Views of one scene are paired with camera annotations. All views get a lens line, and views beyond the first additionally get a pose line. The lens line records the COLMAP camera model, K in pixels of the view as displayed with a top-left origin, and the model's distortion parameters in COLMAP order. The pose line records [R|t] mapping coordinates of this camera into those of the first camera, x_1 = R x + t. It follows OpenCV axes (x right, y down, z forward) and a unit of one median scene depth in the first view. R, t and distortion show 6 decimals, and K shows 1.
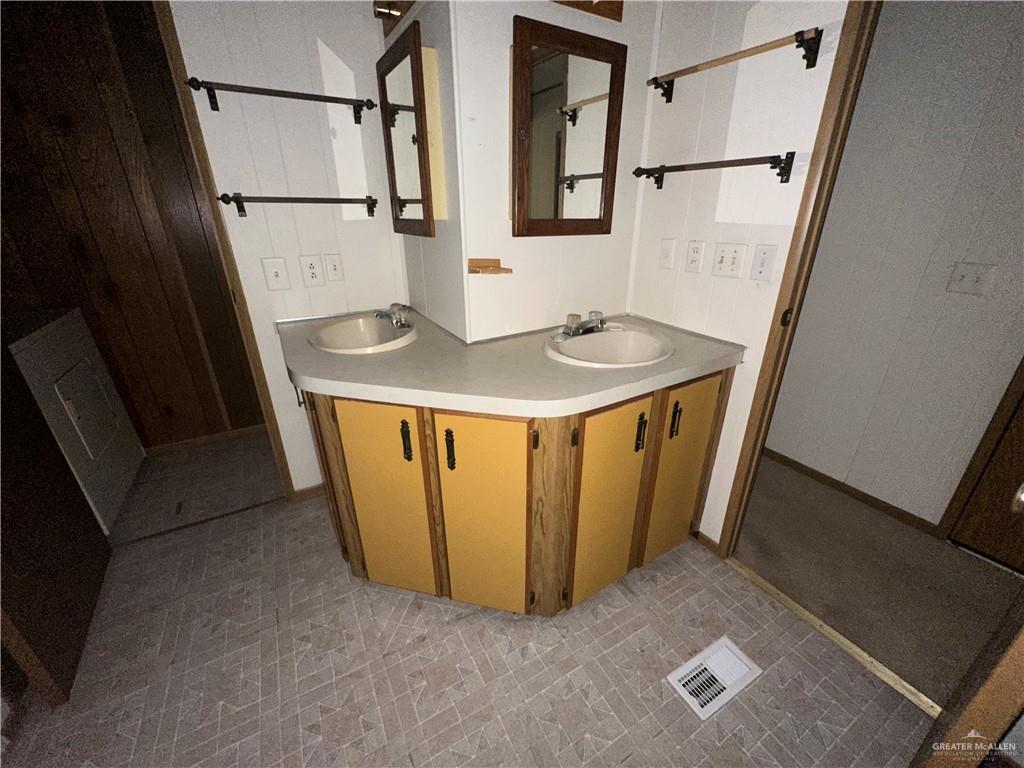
lens RADIAL K [[410.4, 0, 516.8], [0, 410.4, 383.6], [0, 0, 1]] dist [-0.004305, 0.000537]
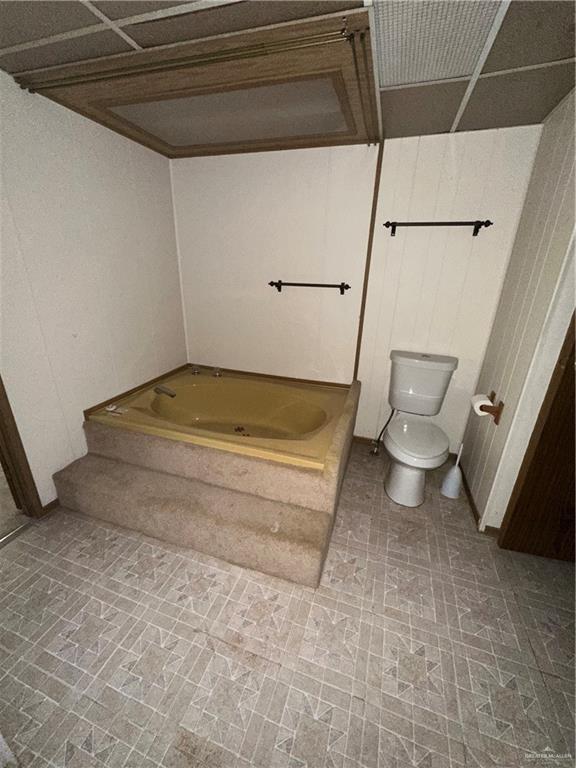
lens RADIAL K [[307.8, 0, 288.2], [0, 307.8, 382.8], [0, 0, 1]] dist [-0.004305, 0.000537]
pose [[-0.747256, 0.214399, -0.629000, 0.225599], [-0.286443, 0.750162, 0.595993, -0.243040], [0.599633, 0.625532, -0.499150, 0.567402]]
